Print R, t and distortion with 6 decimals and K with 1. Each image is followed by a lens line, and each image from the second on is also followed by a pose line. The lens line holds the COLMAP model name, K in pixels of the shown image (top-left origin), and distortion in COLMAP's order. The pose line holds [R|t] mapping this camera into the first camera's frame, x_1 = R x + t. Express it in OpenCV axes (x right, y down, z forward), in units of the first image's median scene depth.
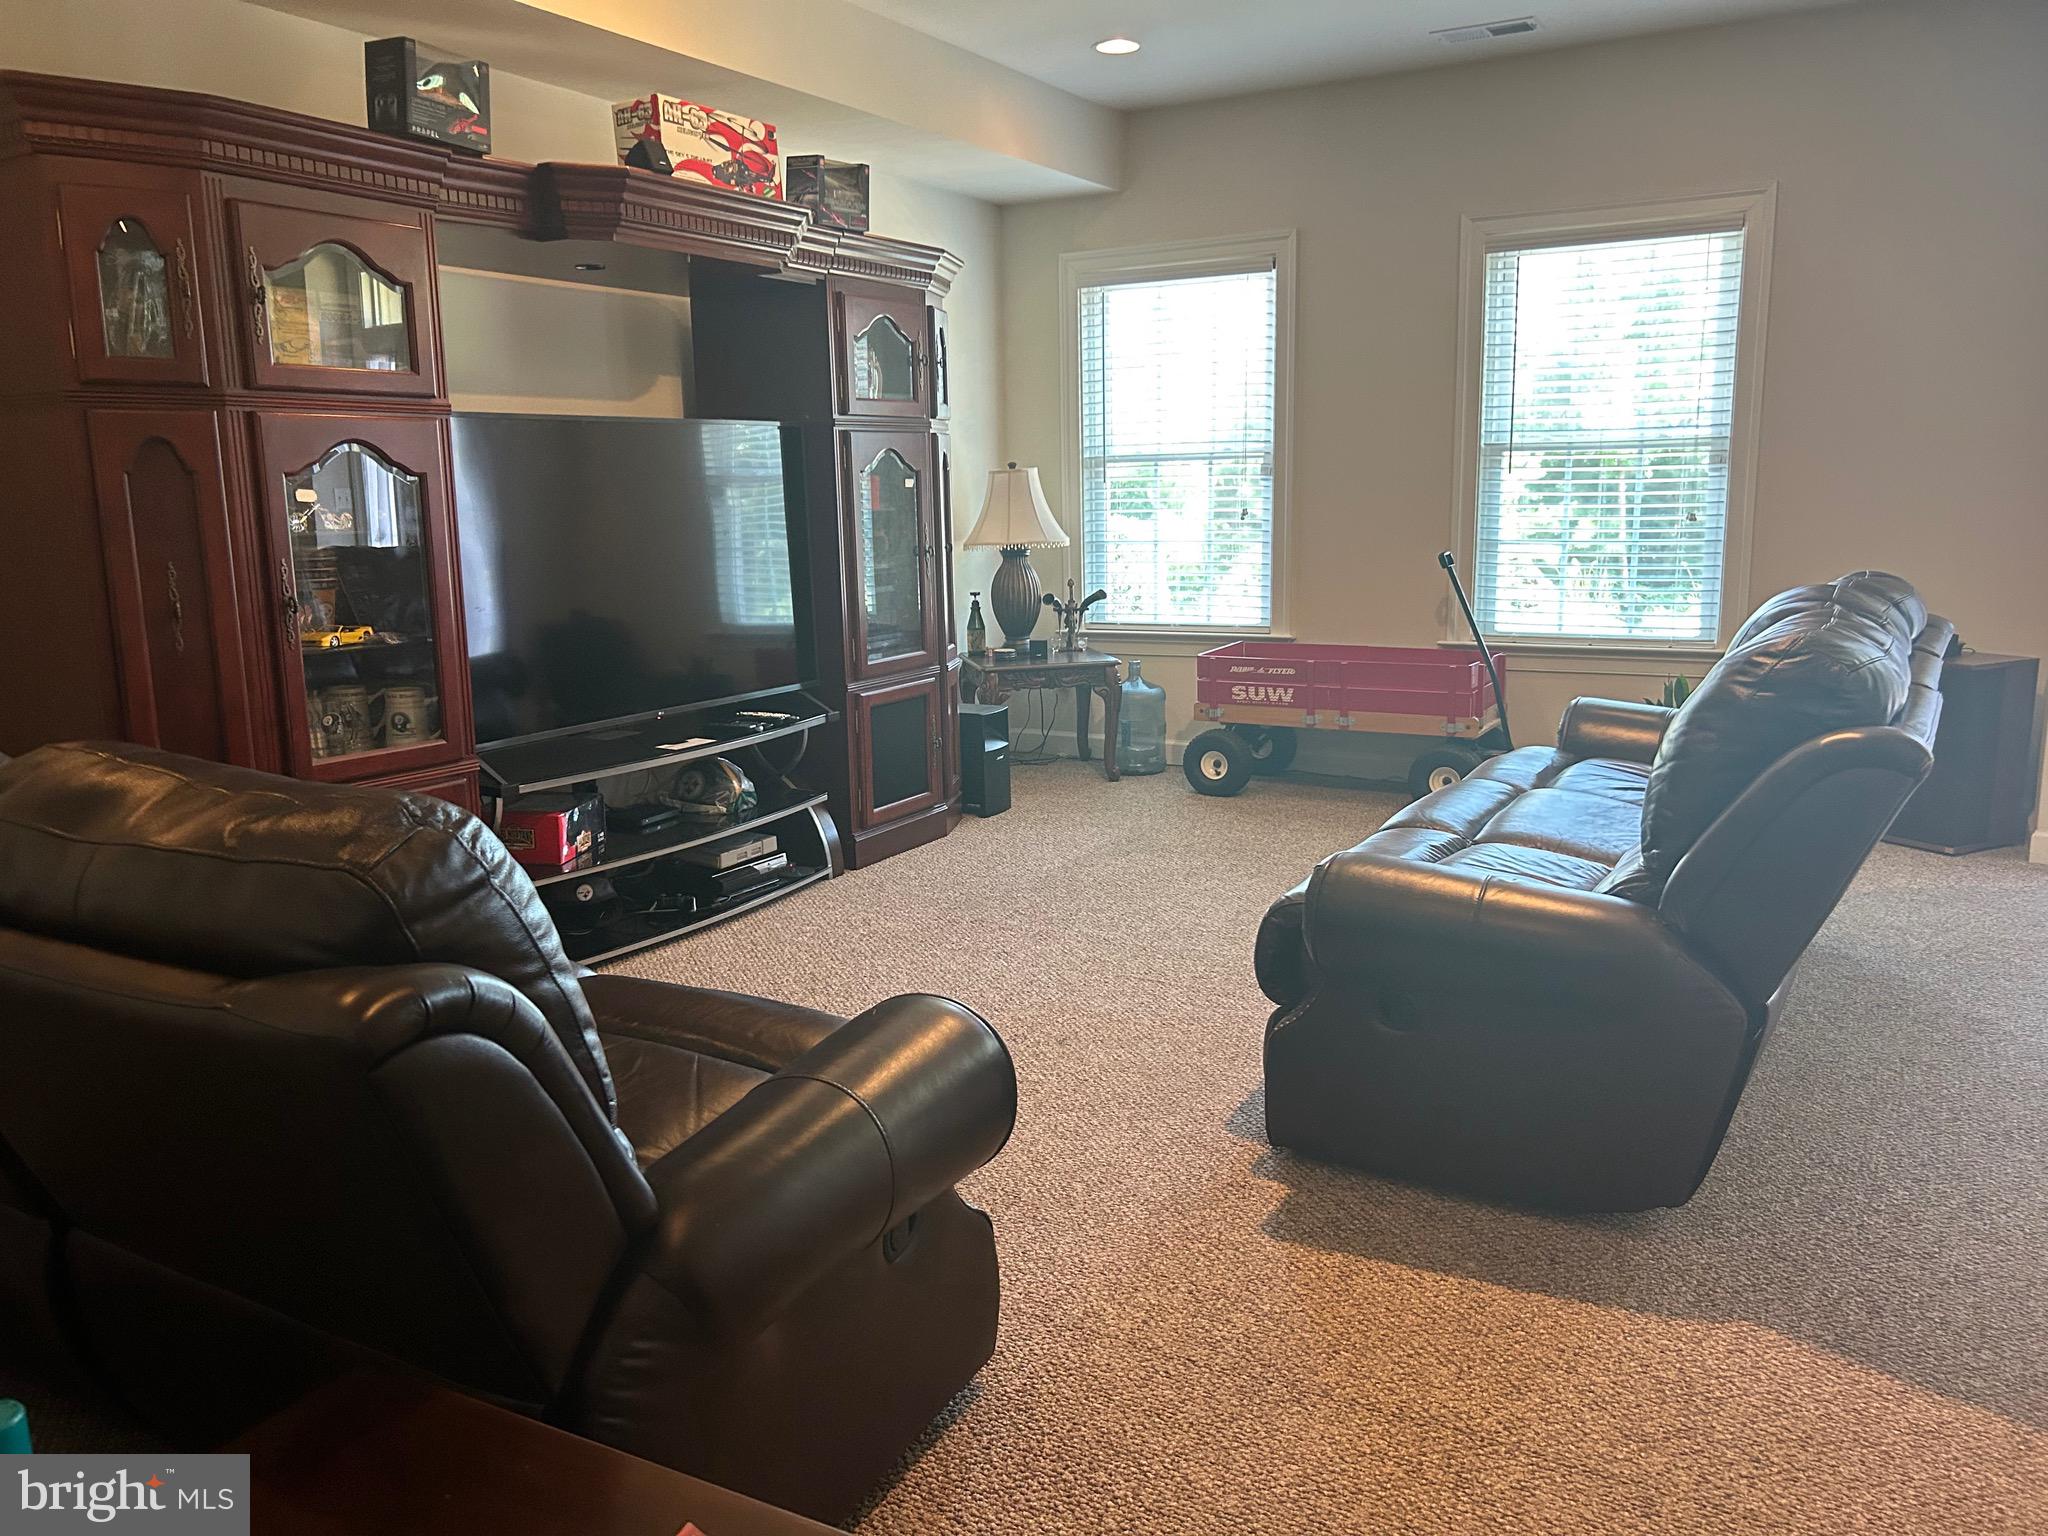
lens RADIAL K [[1551.2, 0, 1013.6], [0, 1551.2, 770.0], [0, 0, 1]] dist [0.048537, -0.045226]
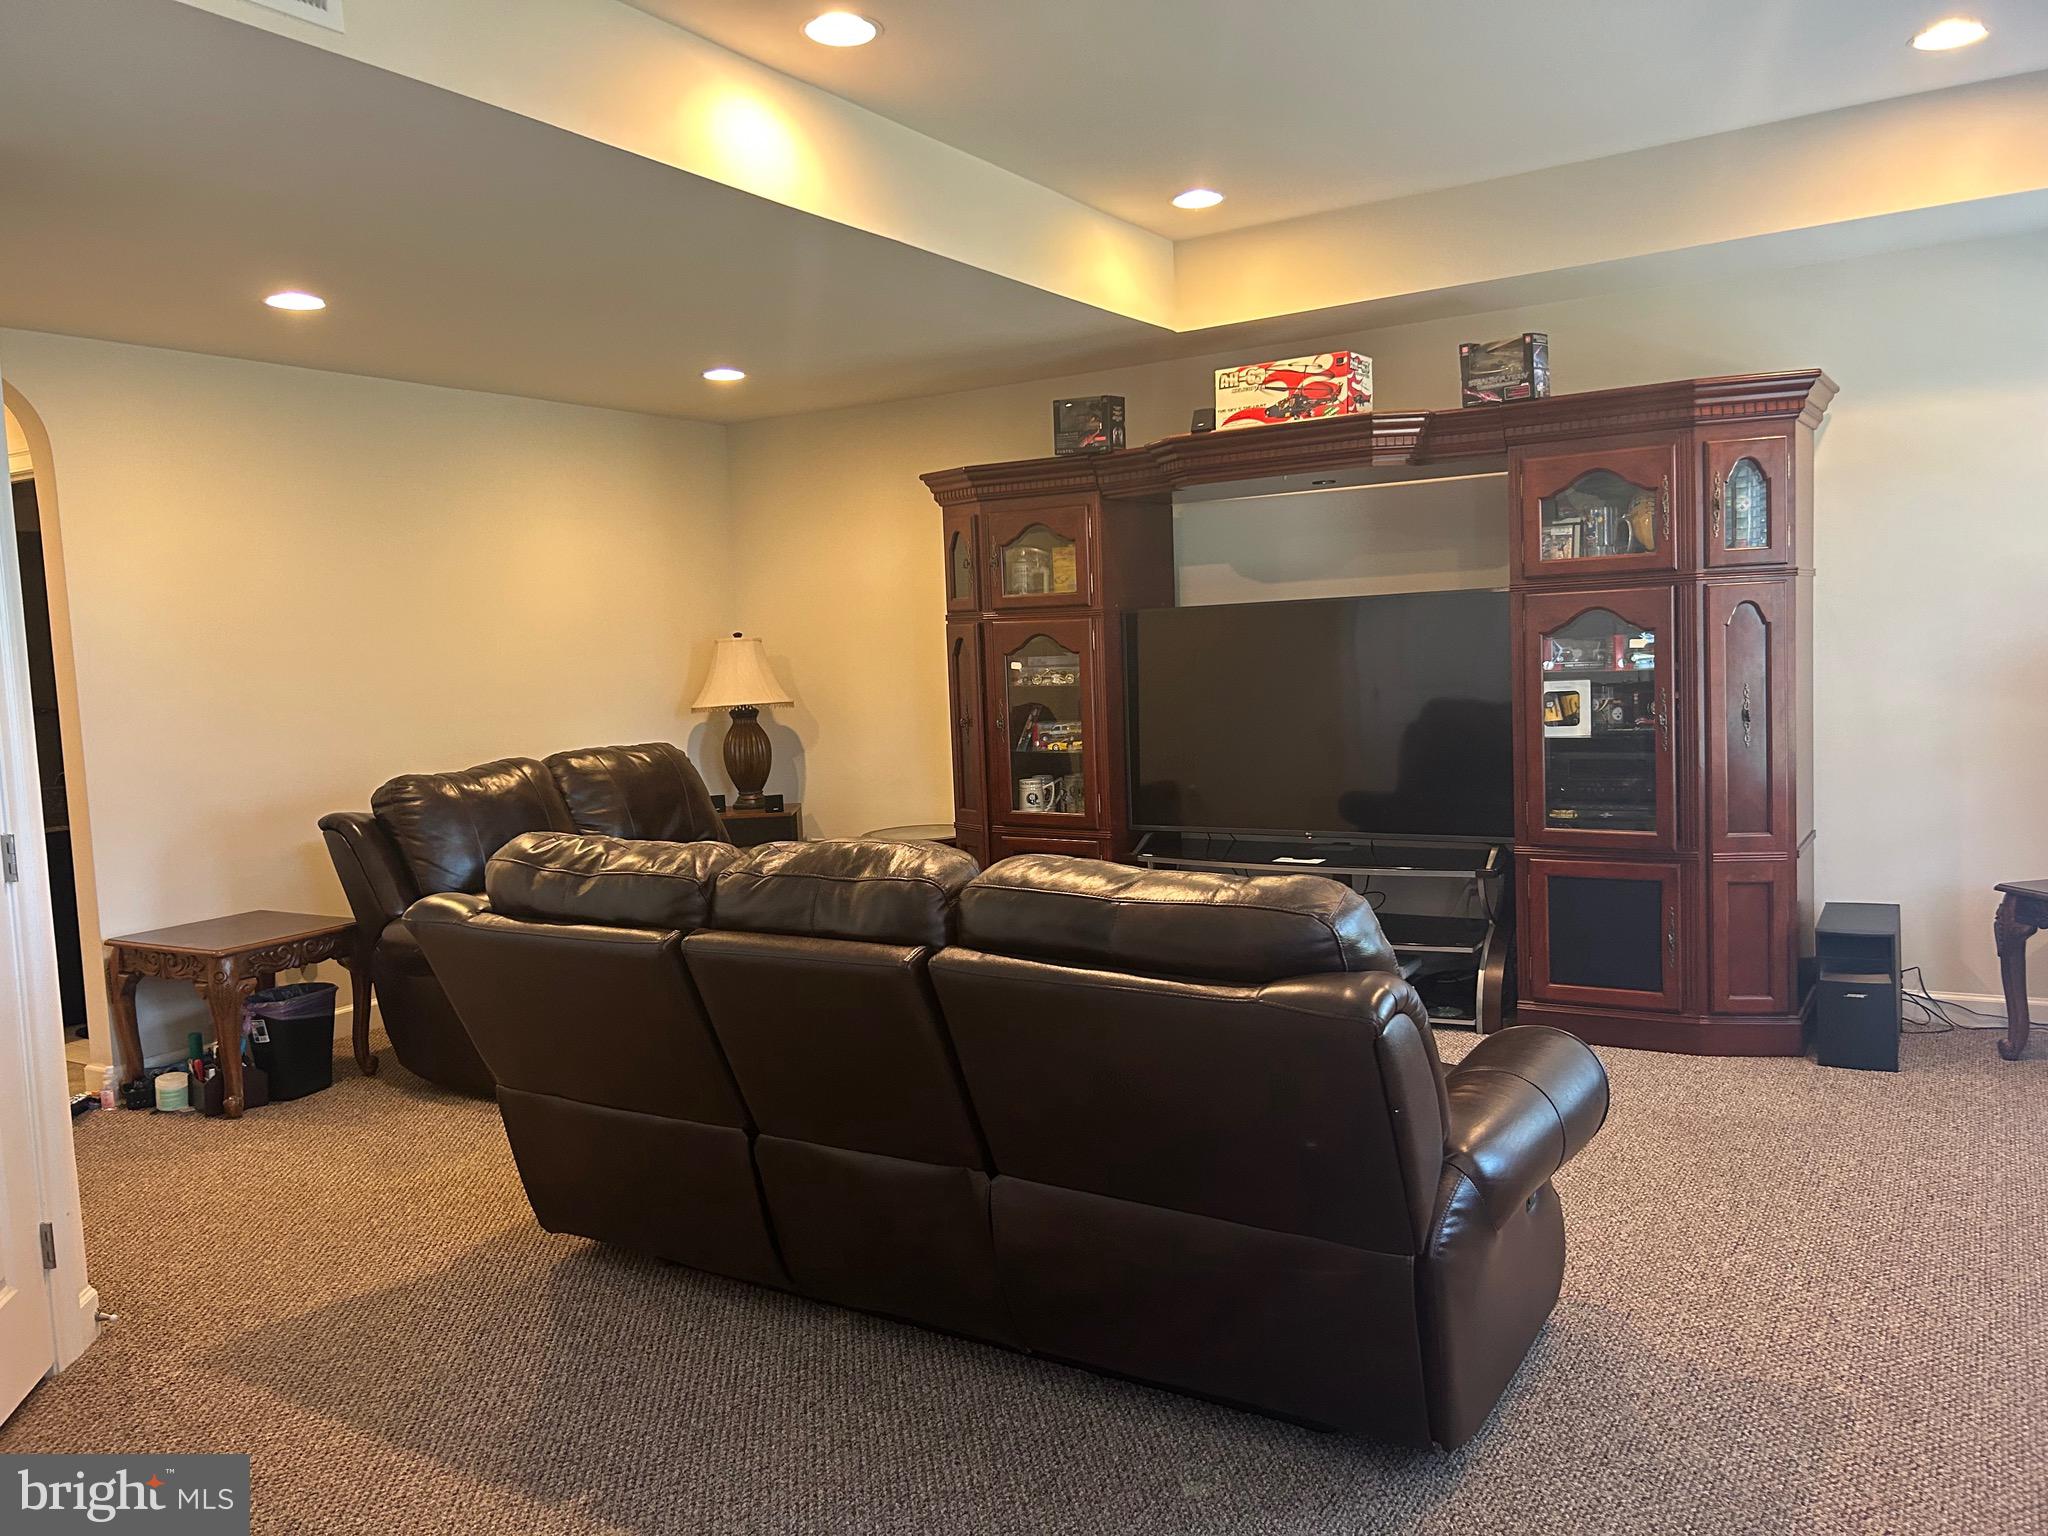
lens RADIAL K [[1551.2, 0, 1018.4], [0, 1551.2, 763.7], [0, 0, 1]] dist [0.048537, -0.045226]
pose [[-0.024503, 0.108072, -0.993841, 1.206680], [-0.134827, 0.984700, 0.110402, -0.238078], [0.990566, 0.136701, -0.009557, 0.941435]]
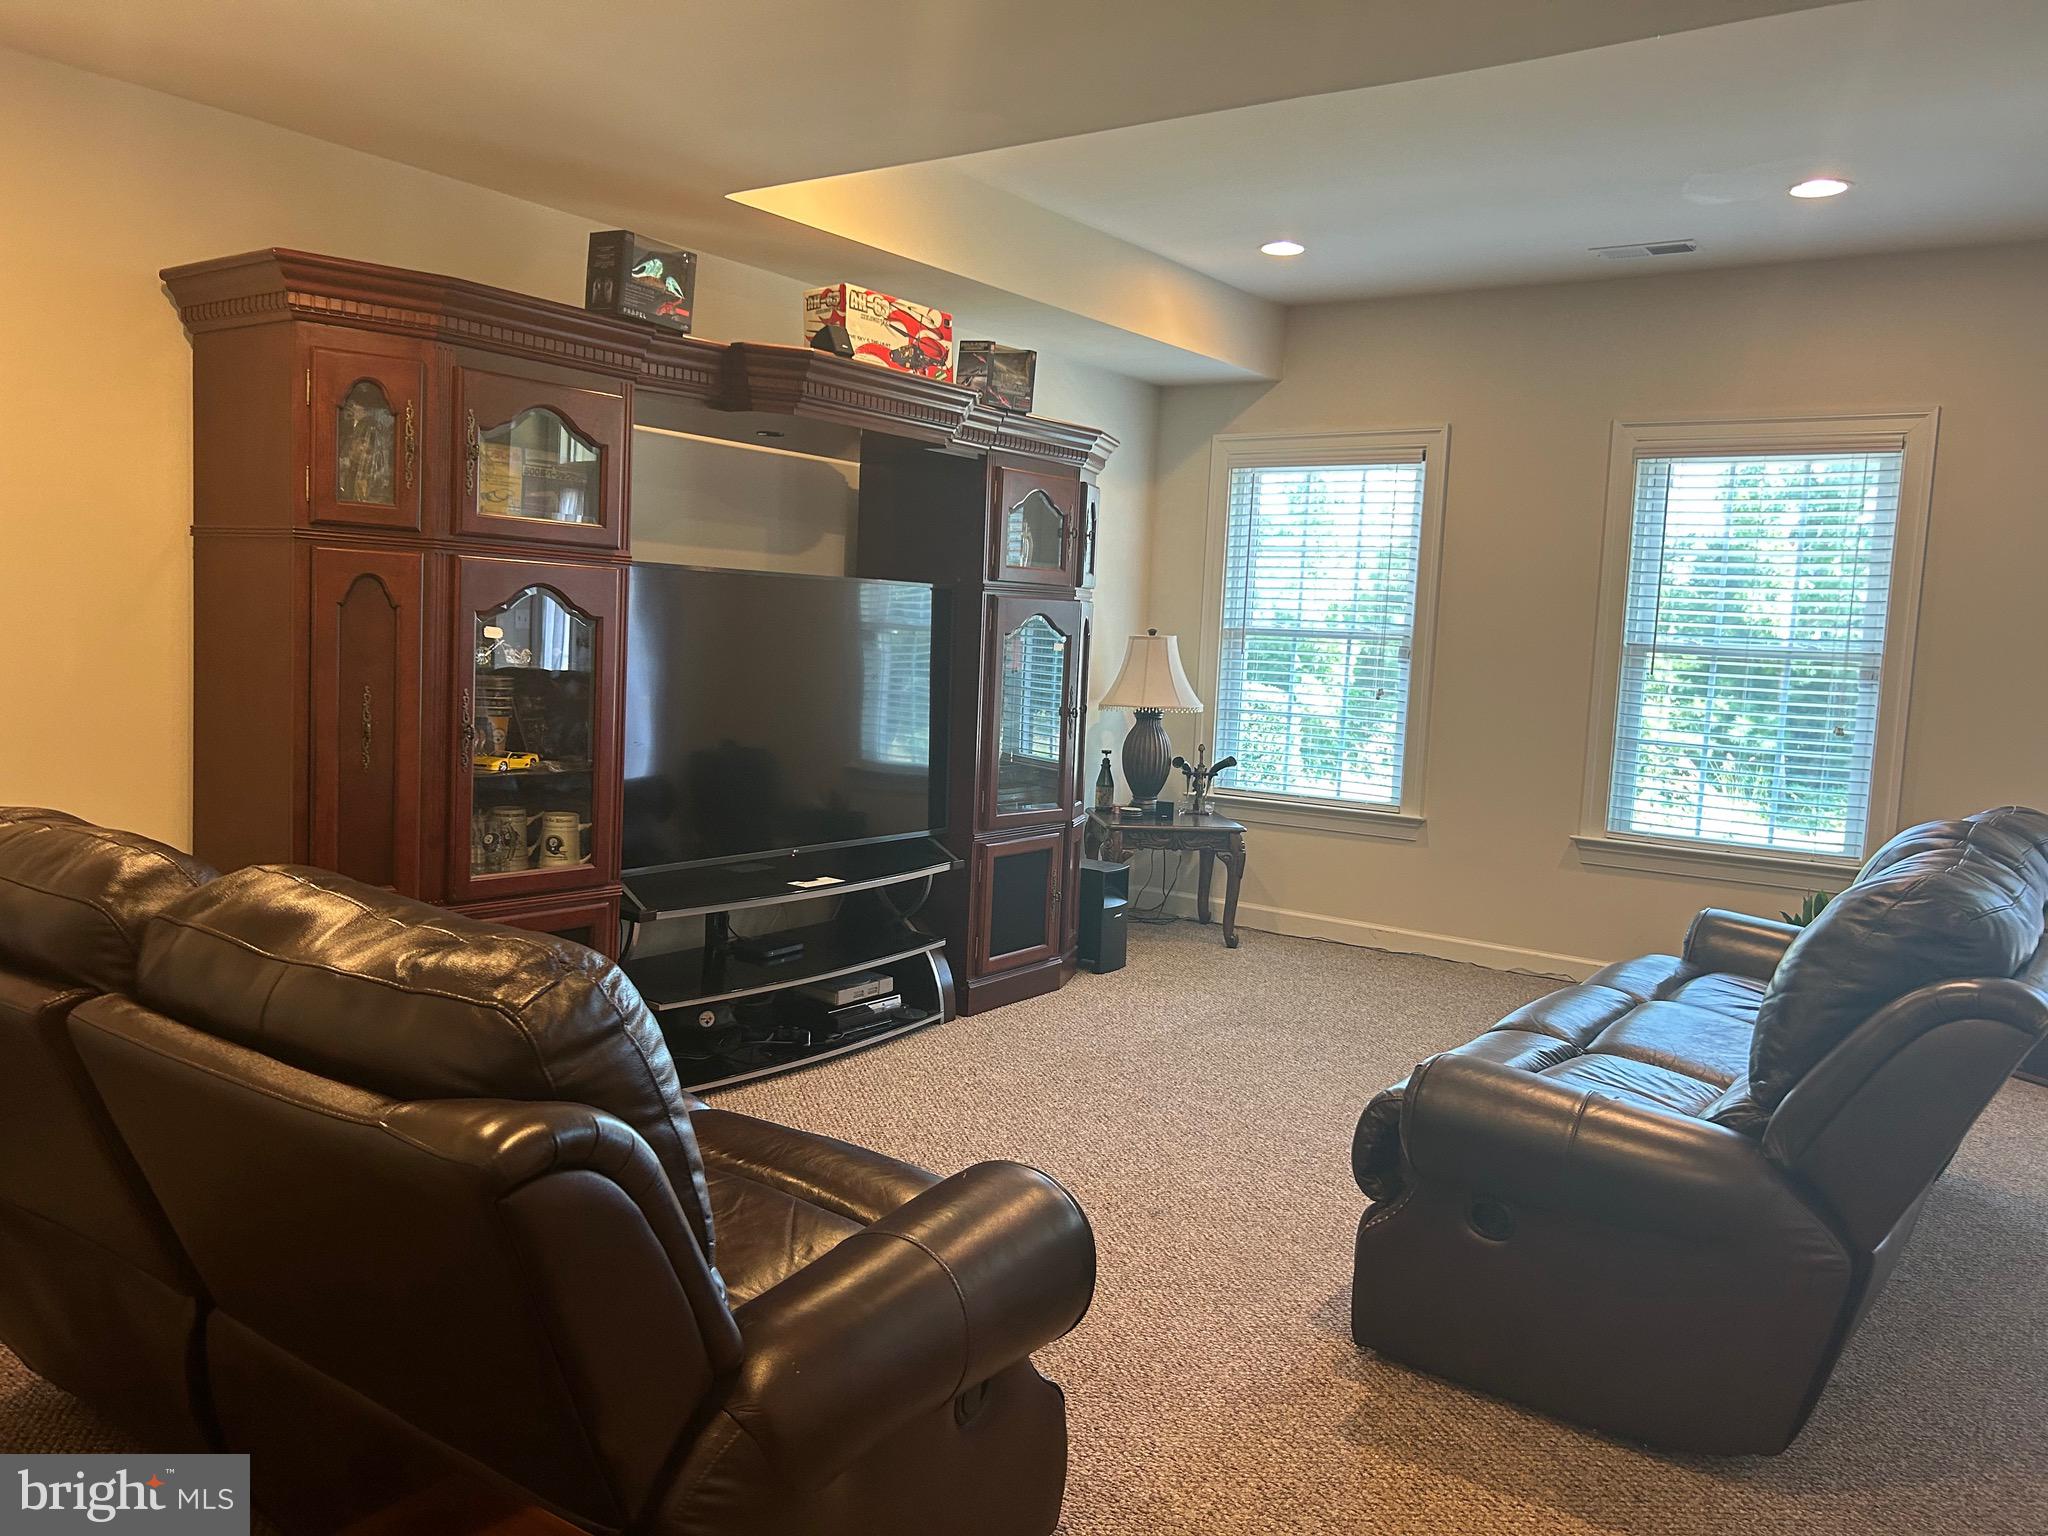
lens RADIAL K [[1551.2, 0, 1013.1], [0, 1551.2, 771.6], [0, 0, 1]] dist [0.048537, -0.045226]
pose [[0.993356, 0.074487, -0.087728, 0.007488], [-0.082073, 0.992883, -0.086300, -0.014181], [0.080676, 0.092926, 0.992399, -0.032143]]
